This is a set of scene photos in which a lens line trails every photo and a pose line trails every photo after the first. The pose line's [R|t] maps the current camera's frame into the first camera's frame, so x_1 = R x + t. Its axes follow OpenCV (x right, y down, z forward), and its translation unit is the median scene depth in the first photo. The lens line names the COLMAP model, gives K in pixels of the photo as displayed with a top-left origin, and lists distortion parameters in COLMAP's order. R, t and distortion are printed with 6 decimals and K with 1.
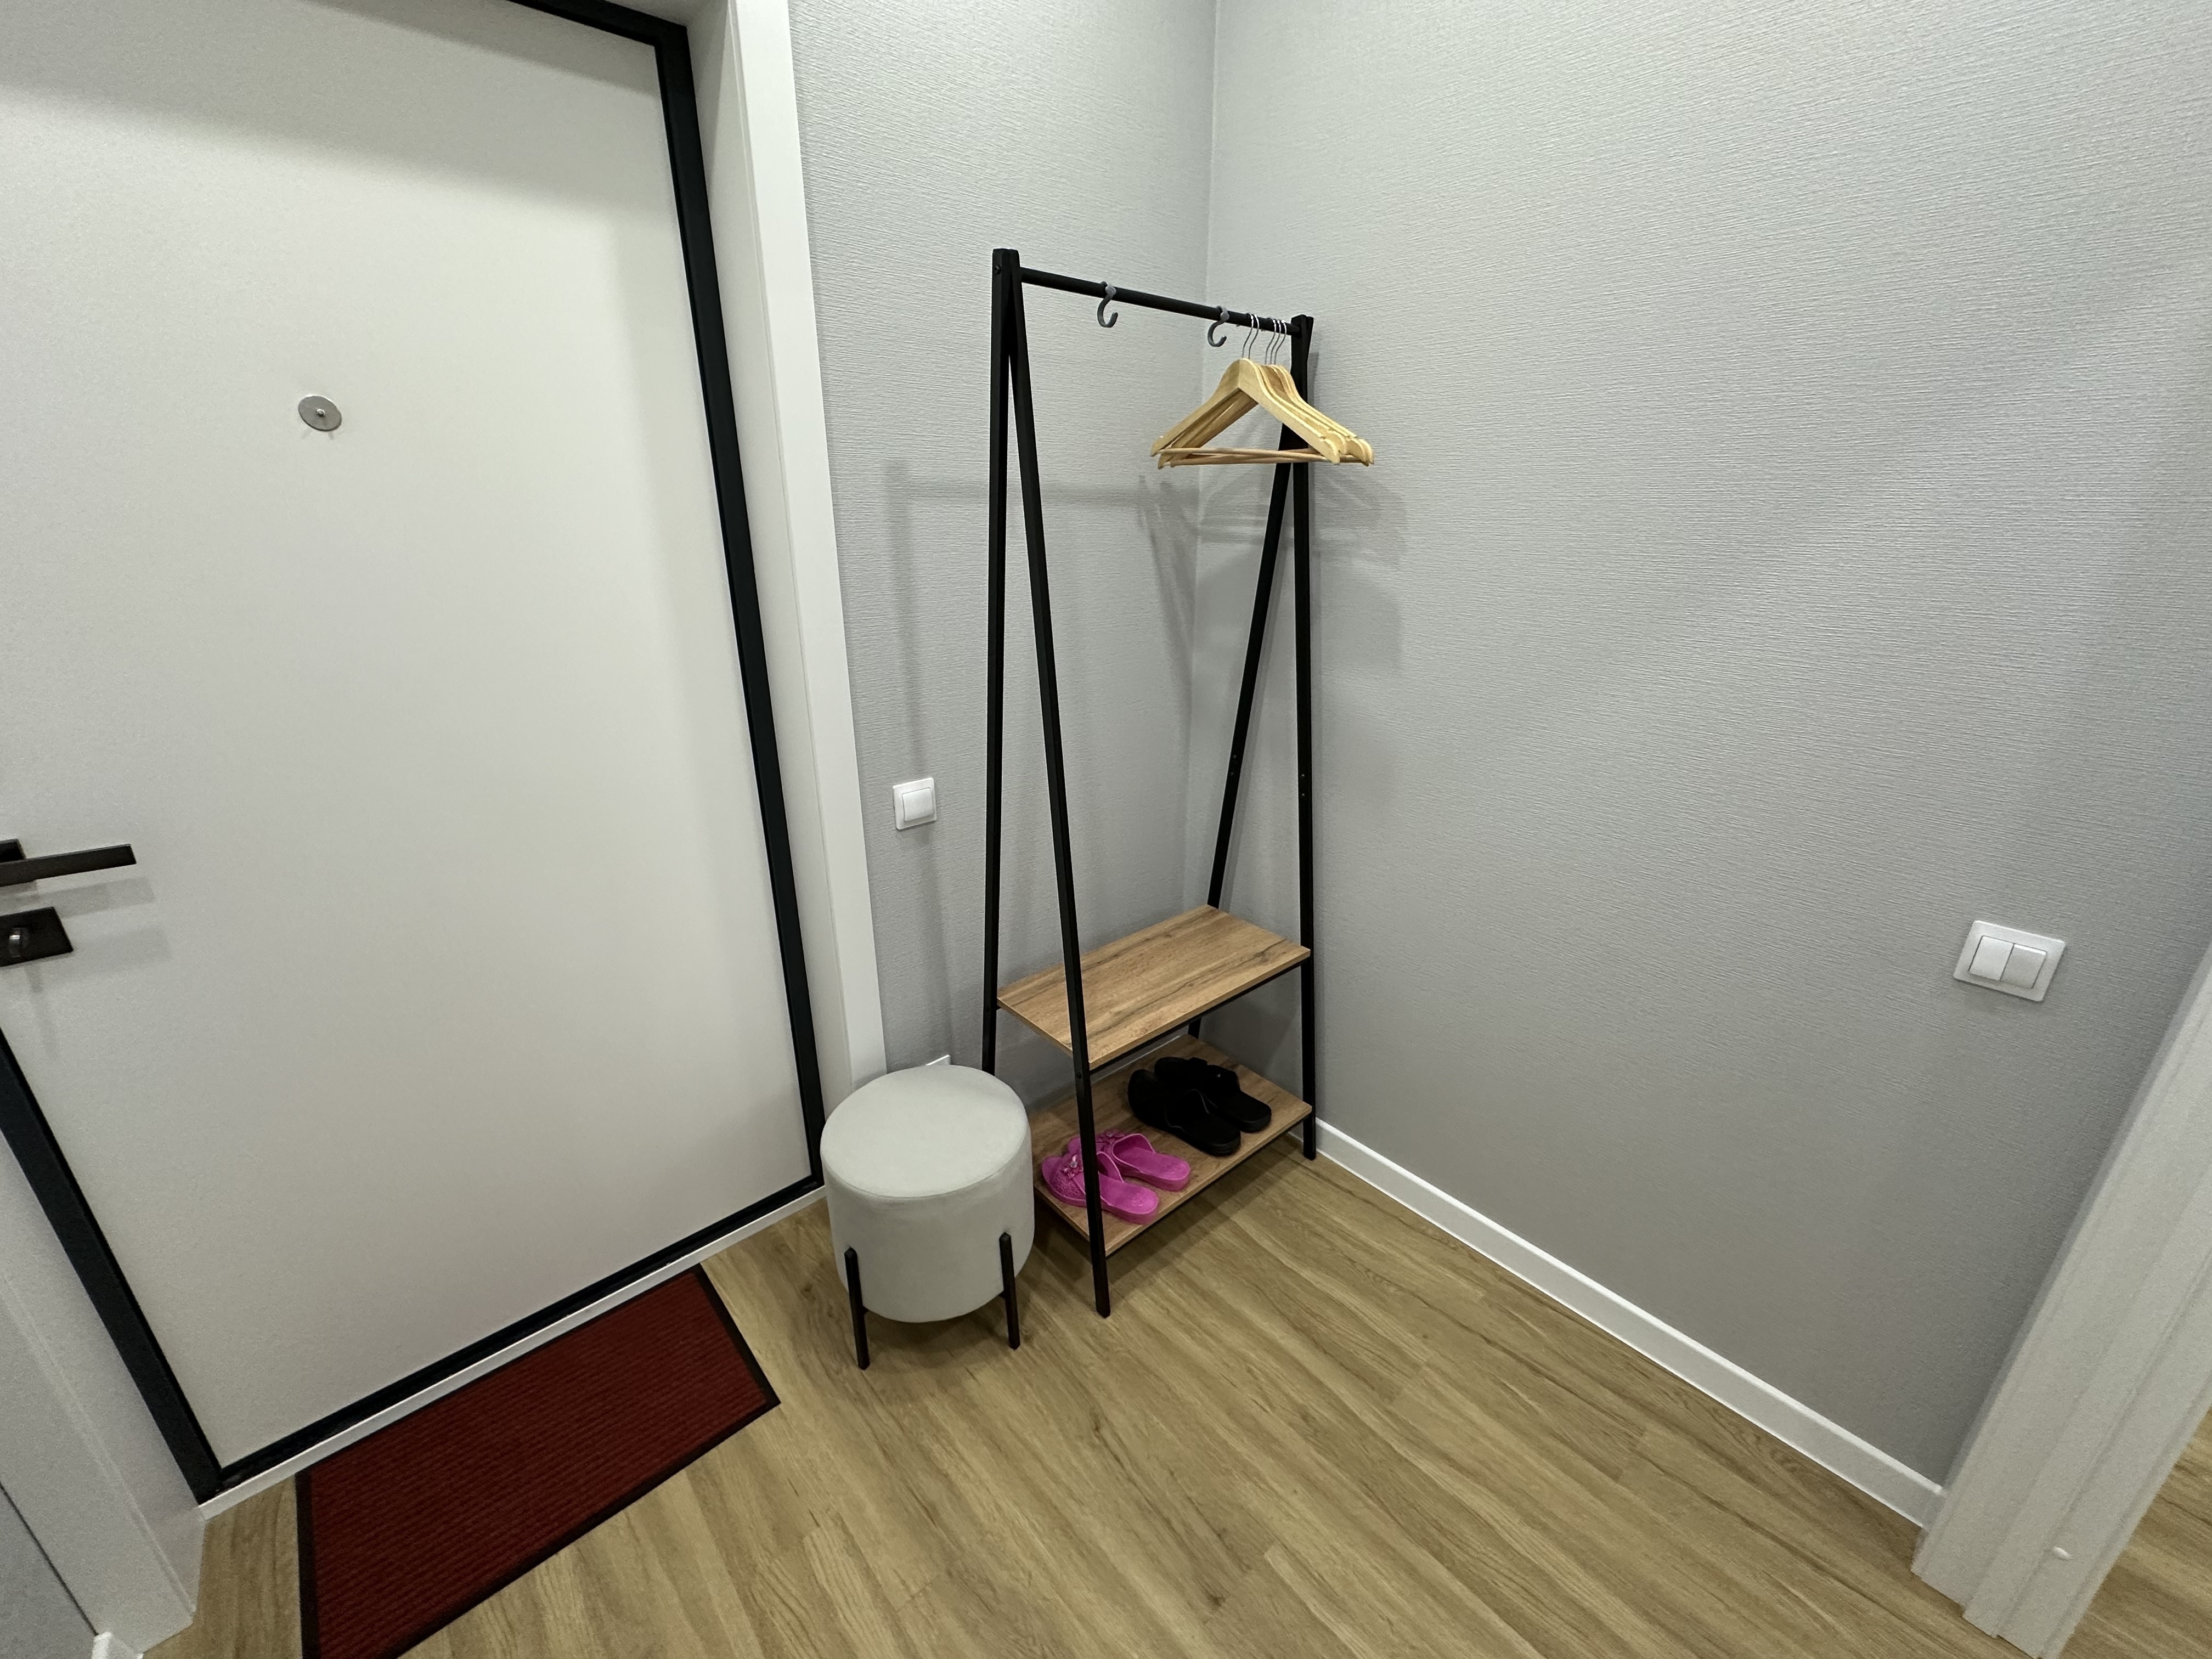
lens RADIAL K [[876.9, 0, 1103.8], [0, 876.9, 824.3], [0, 0, 1]] dist [-0.004783, 0.000542]
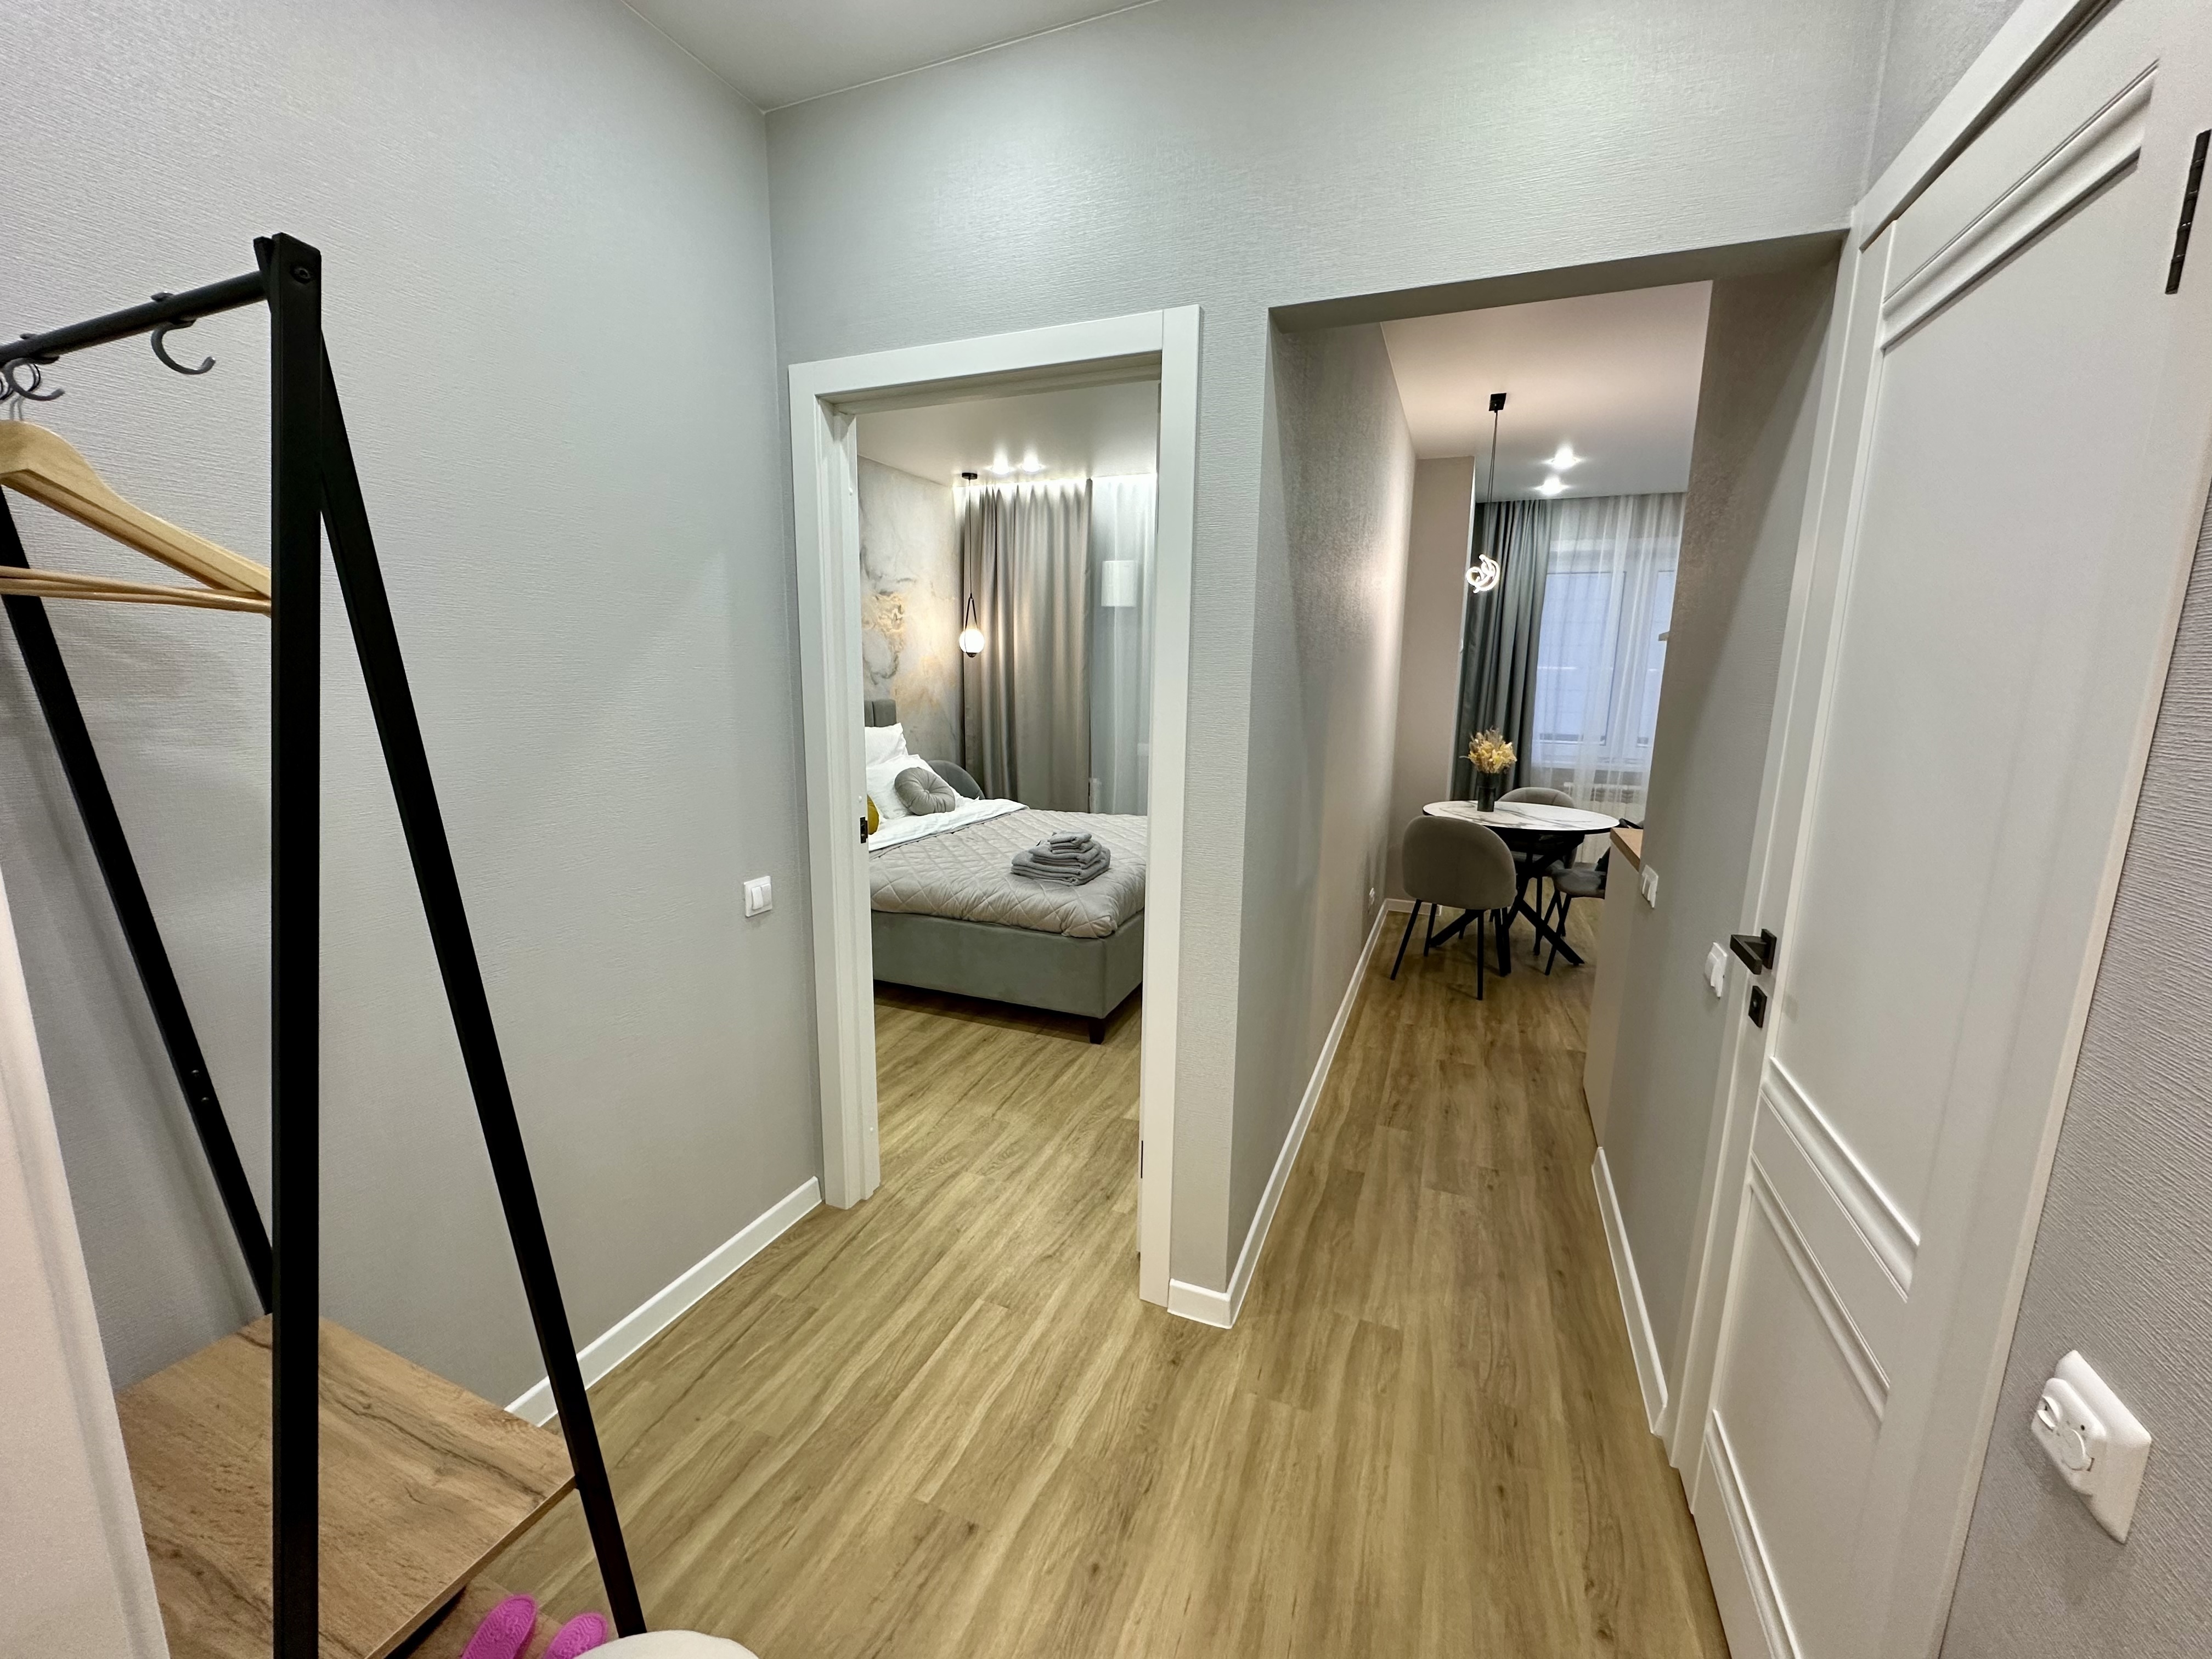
lens RADIAL K [[876.9, 0, 1100.9], [0, 876.9, 826.4], [0, 0, 1]] dist [-0.004783, 0.000542]
pose [[-0.428179, -0.170774, 0.887411, -0.760539], [0.294684, 0.901921, 0.315752, -0.291597], [-0.854297, 0.396705, -0.335859, 0.756248]]
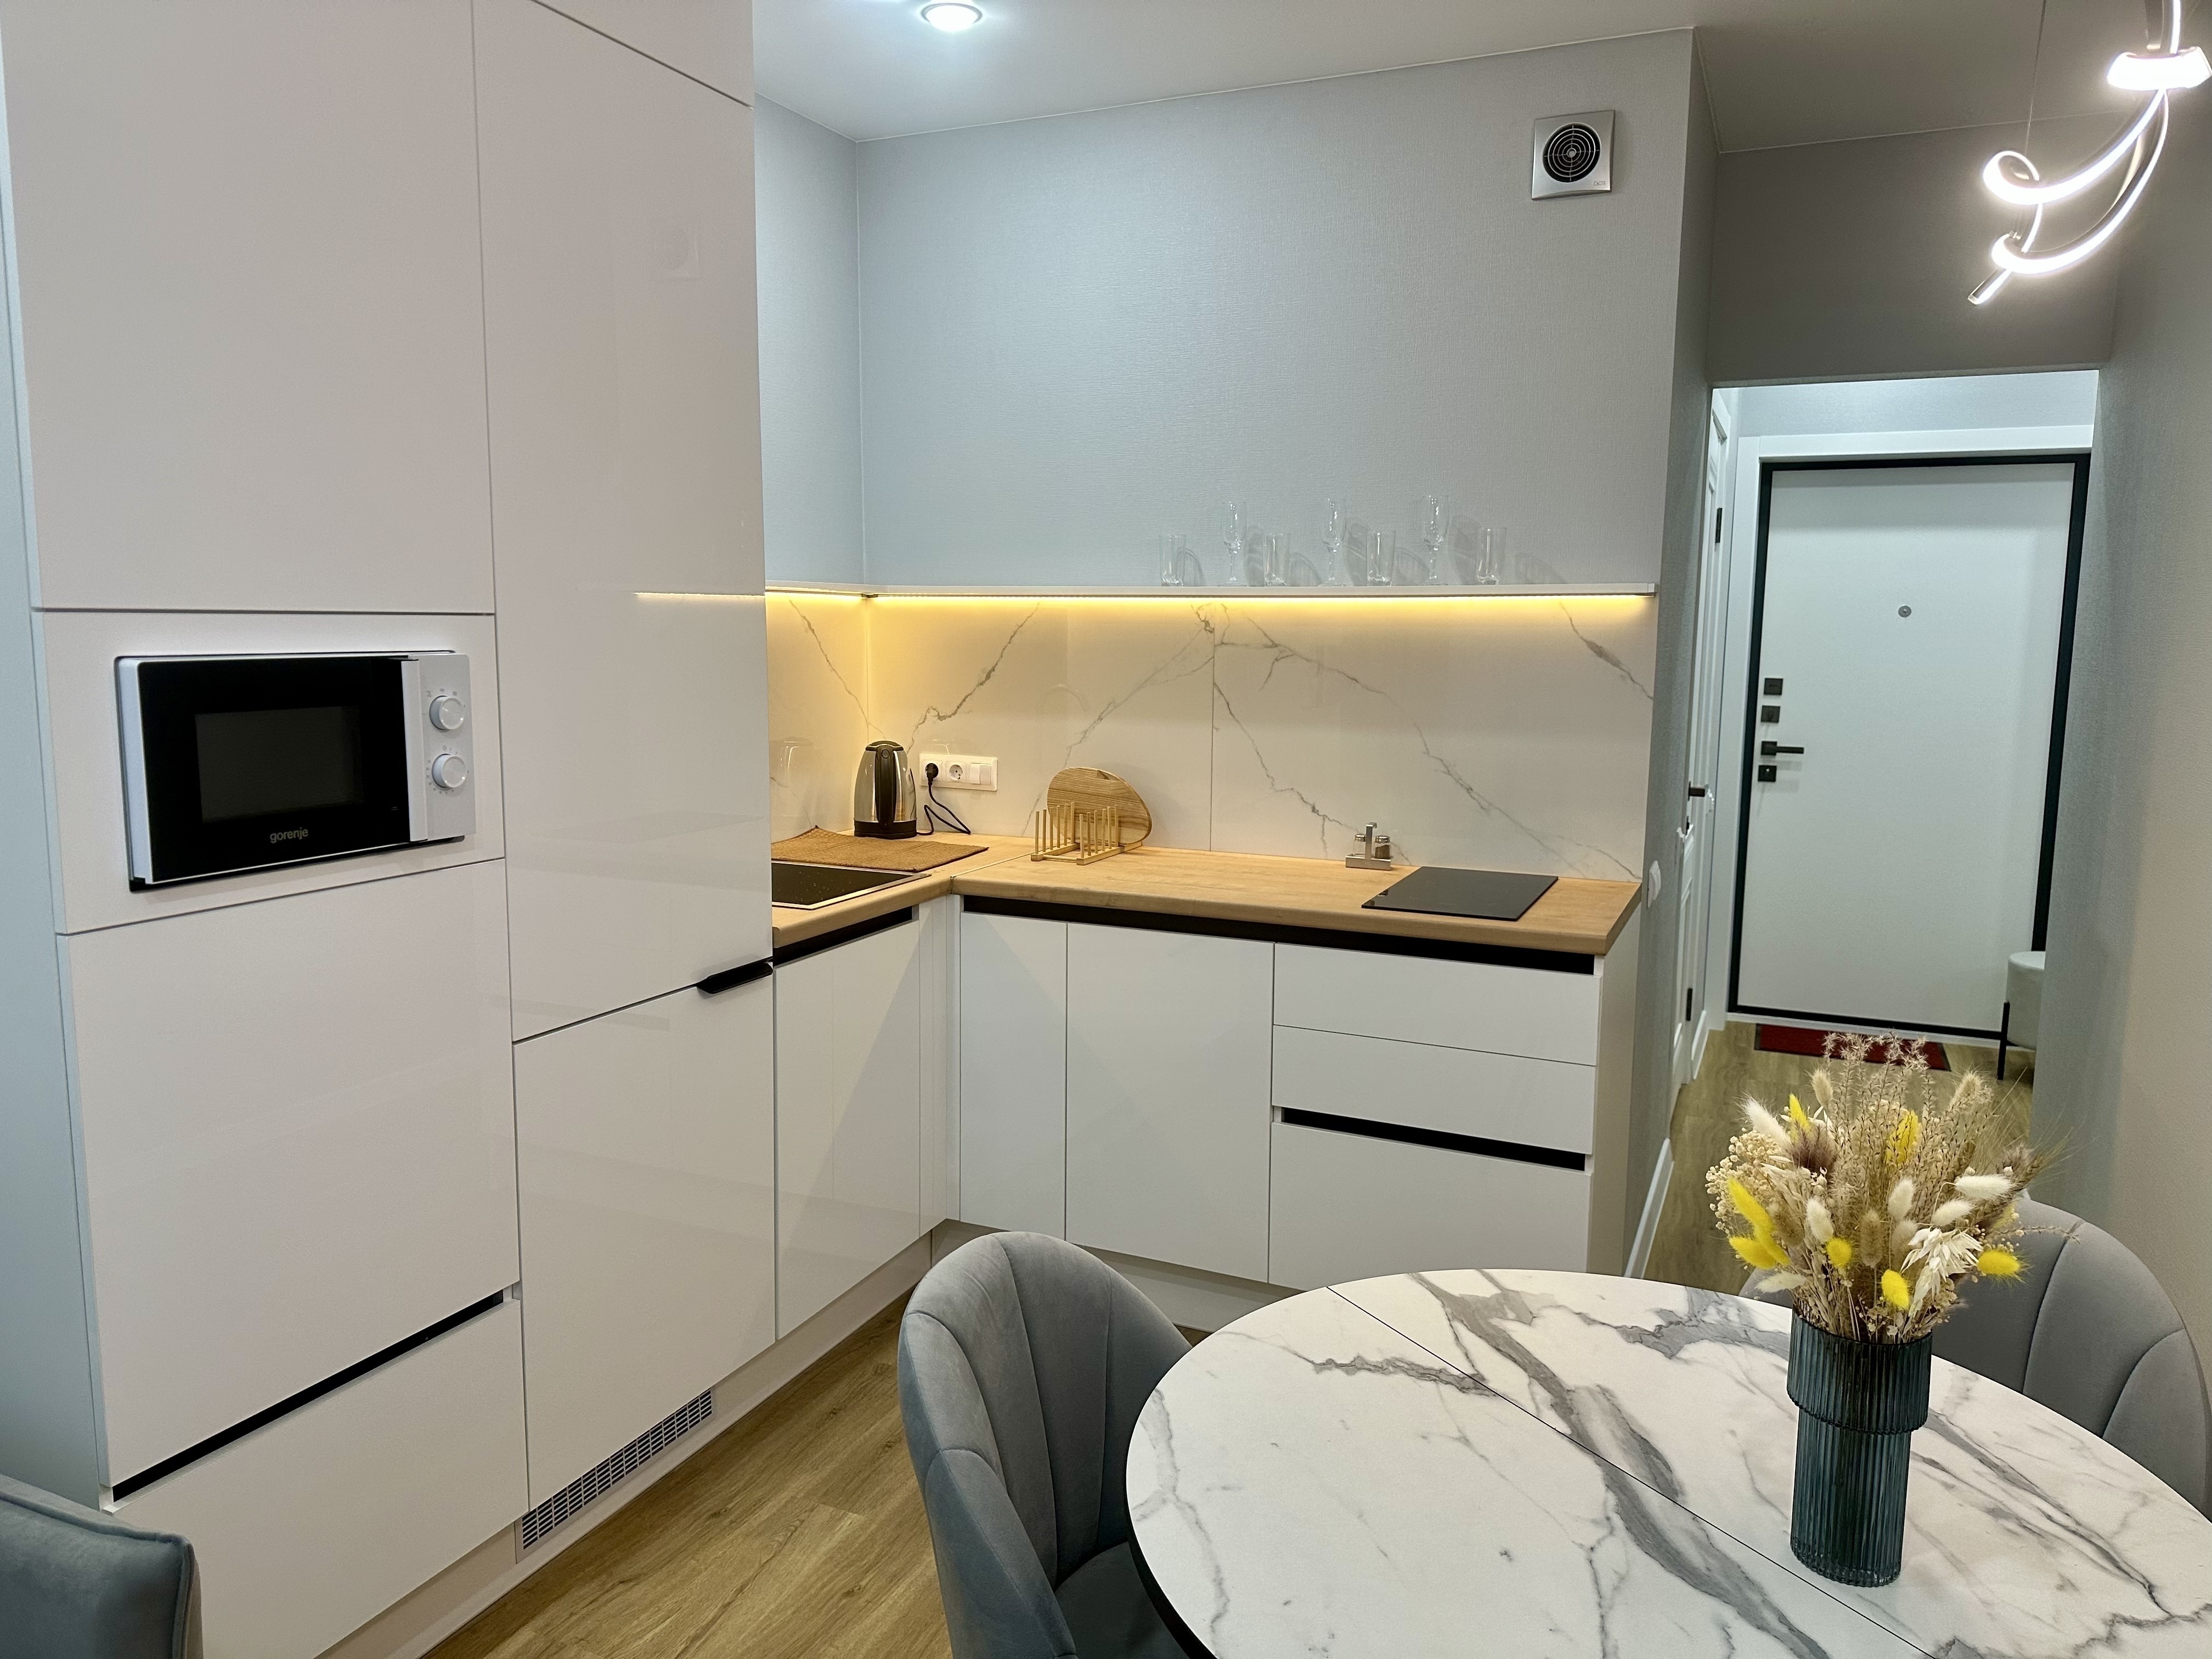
lens RADIAL K [[1552.1, 0, 1124.9], [0, 1552.1, 836.7], [0, 0, 1]] dist [0.047170, -0.055765]
pose [[0.410411, 0.132169, -0.902272, 3.059048], [-0.326045, 0.945303, -0.009833, 1.248935], [0.851620, 0.298217, 0.431056, -3.507113]]
